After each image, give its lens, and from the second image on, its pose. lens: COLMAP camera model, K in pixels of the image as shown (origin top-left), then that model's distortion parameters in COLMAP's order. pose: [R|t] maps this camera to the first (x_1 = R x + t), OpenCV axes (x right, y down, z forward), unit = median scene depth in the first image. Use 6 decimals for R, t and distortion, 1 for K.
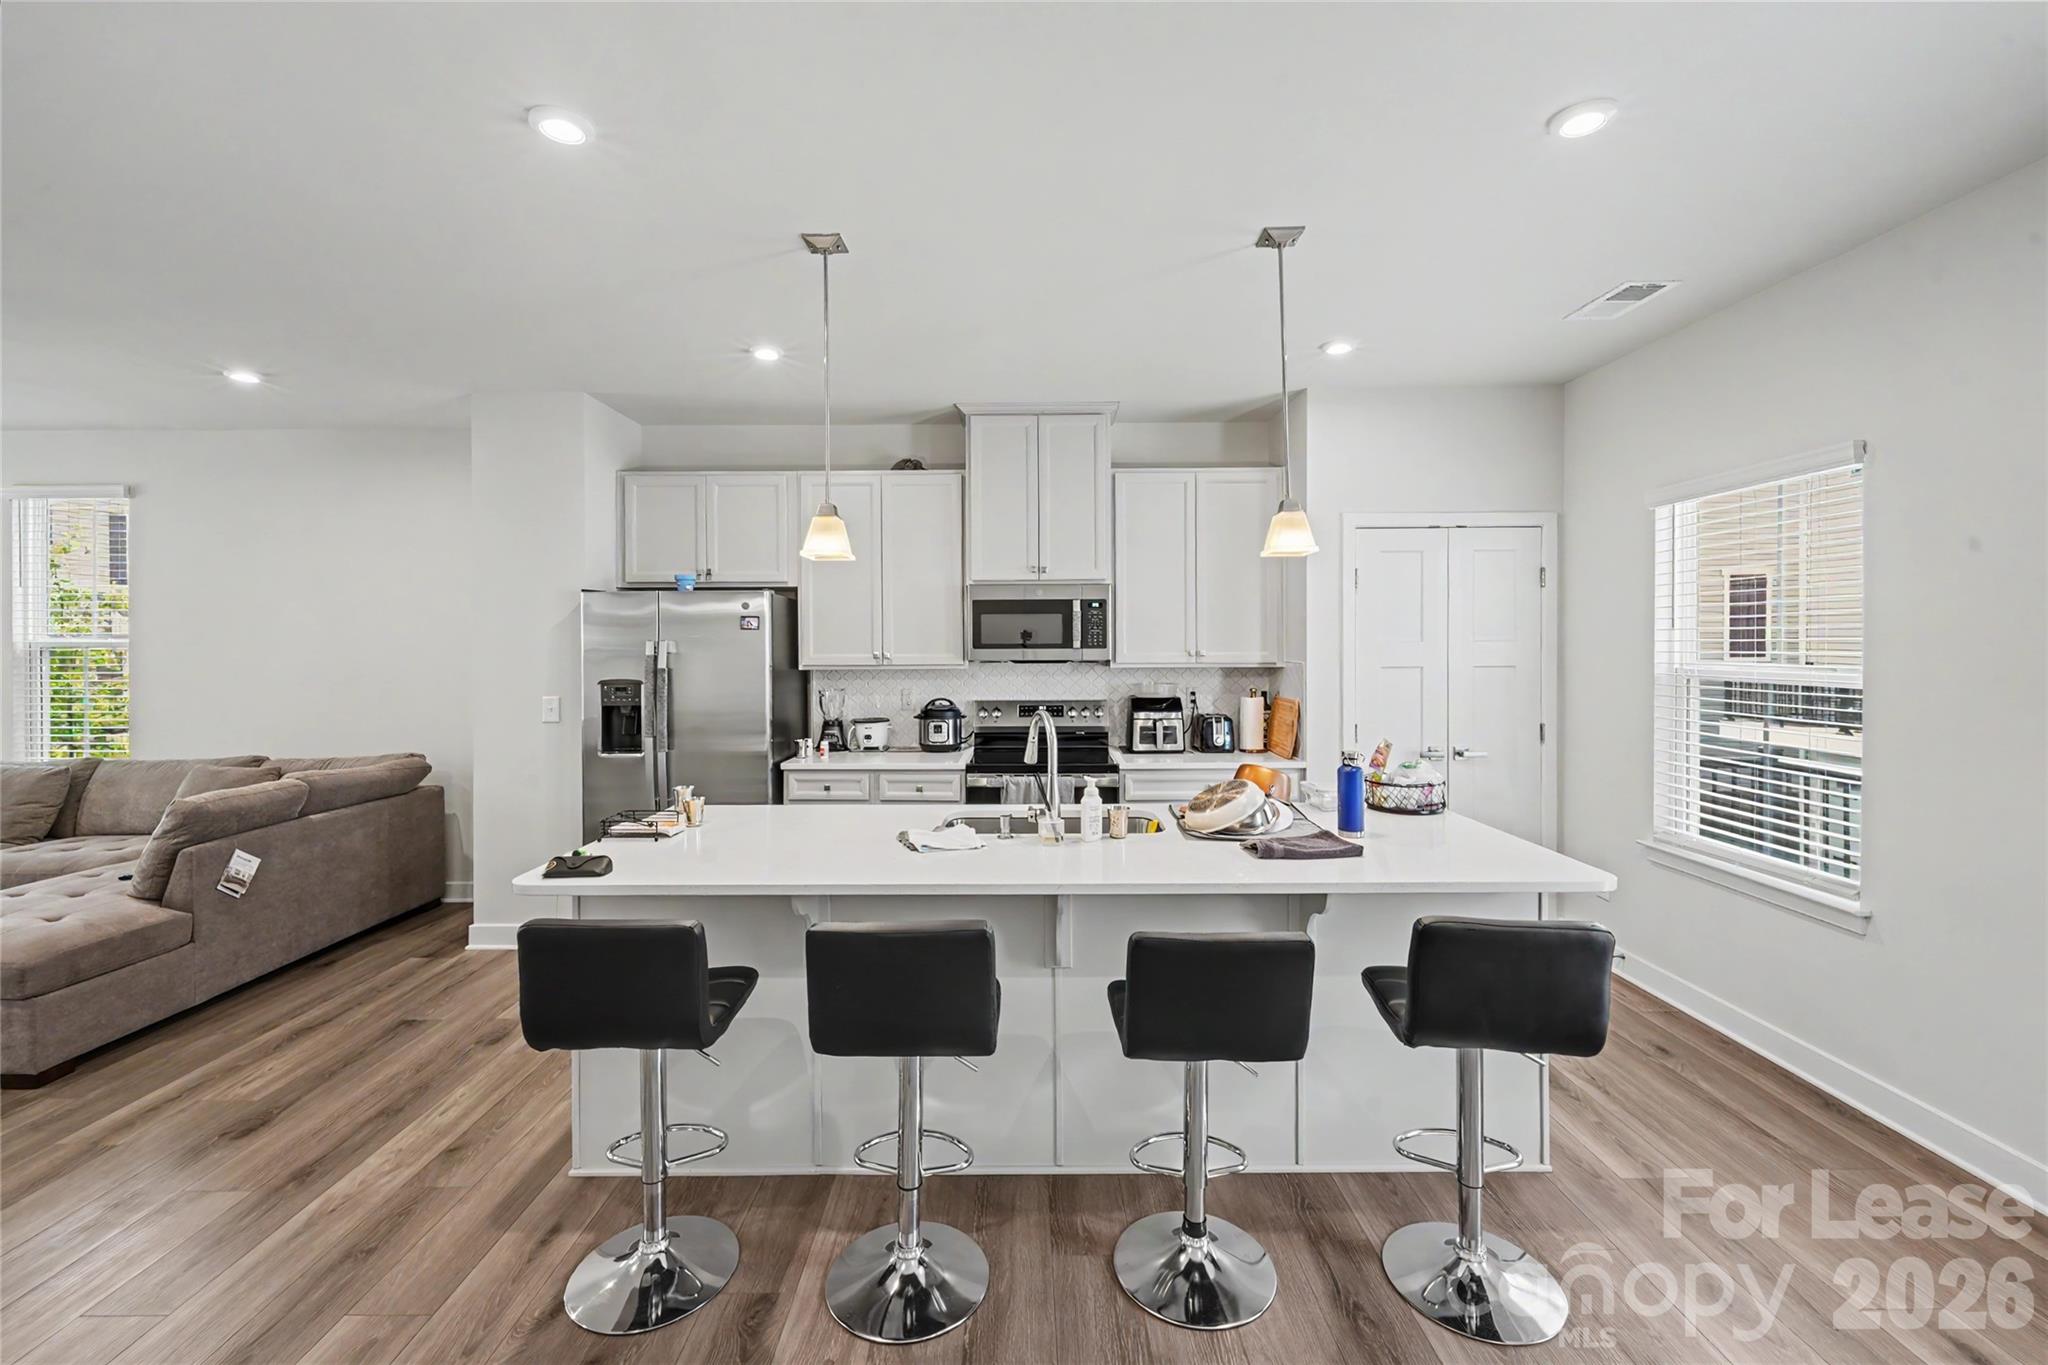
lens RADIAL K [[839.3, 0, 1021.3], [0, 839.3, 667.7], [0, 0, 1]] dist [0.000469, 0.000025]
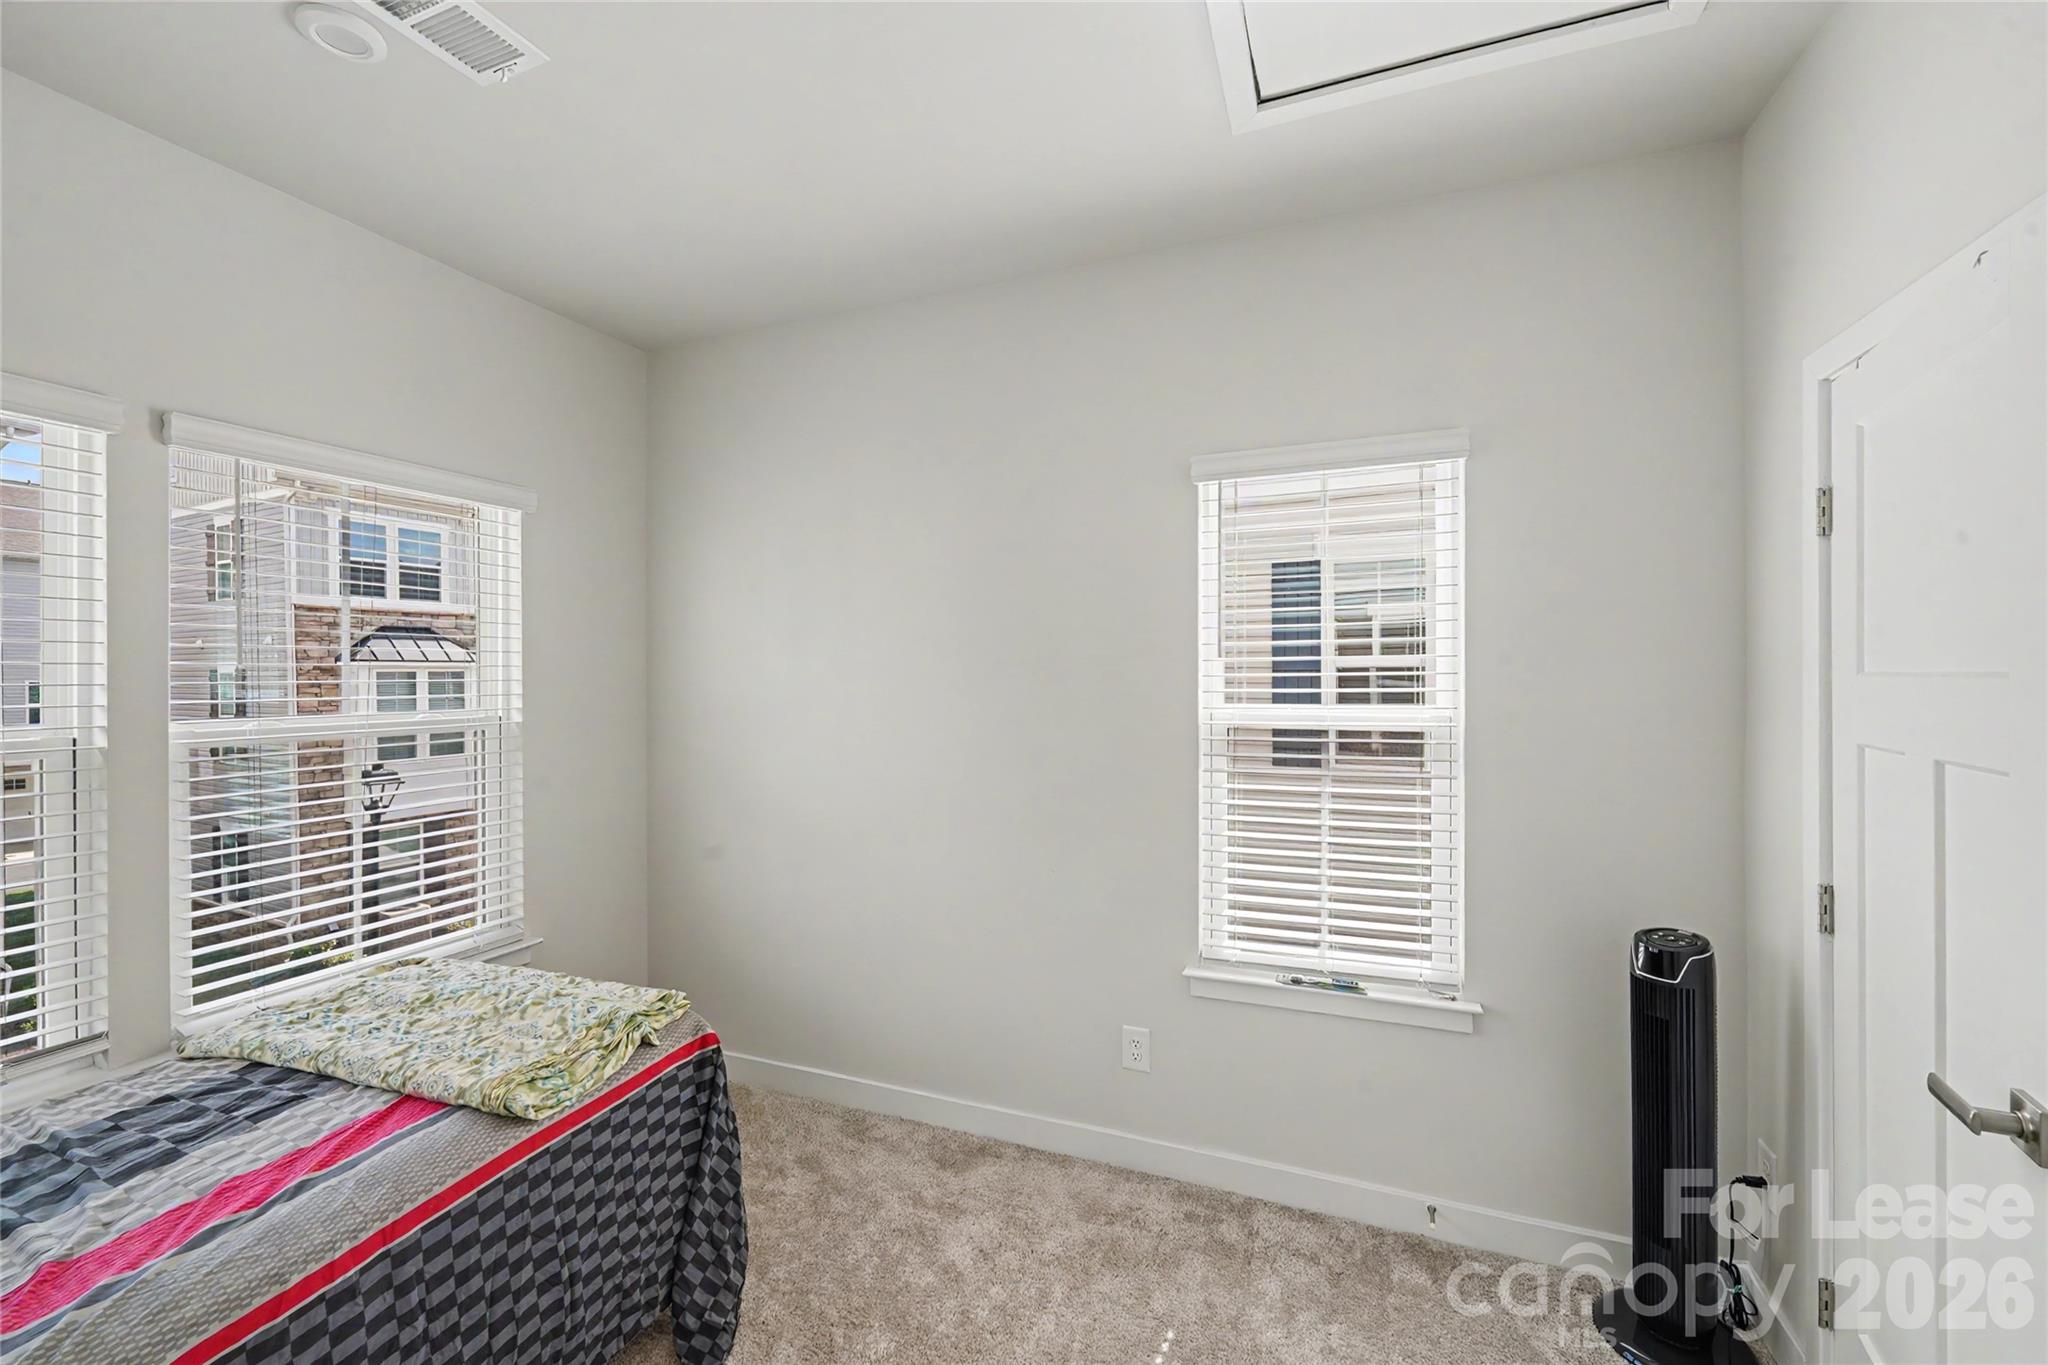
lens RADIAL K [[839.3, 0, 1021.3], [0, 839.3, 667.7], [0, 0, 1]] dist [0.000469, 0.000025]
pose [[0.375703, 0.007953, 0.926706, 0.063040], [0.028315, 0.999398, -0.020056, -0.029533], [-0.926307, 0.033775, 0.375252, 0.922414]]
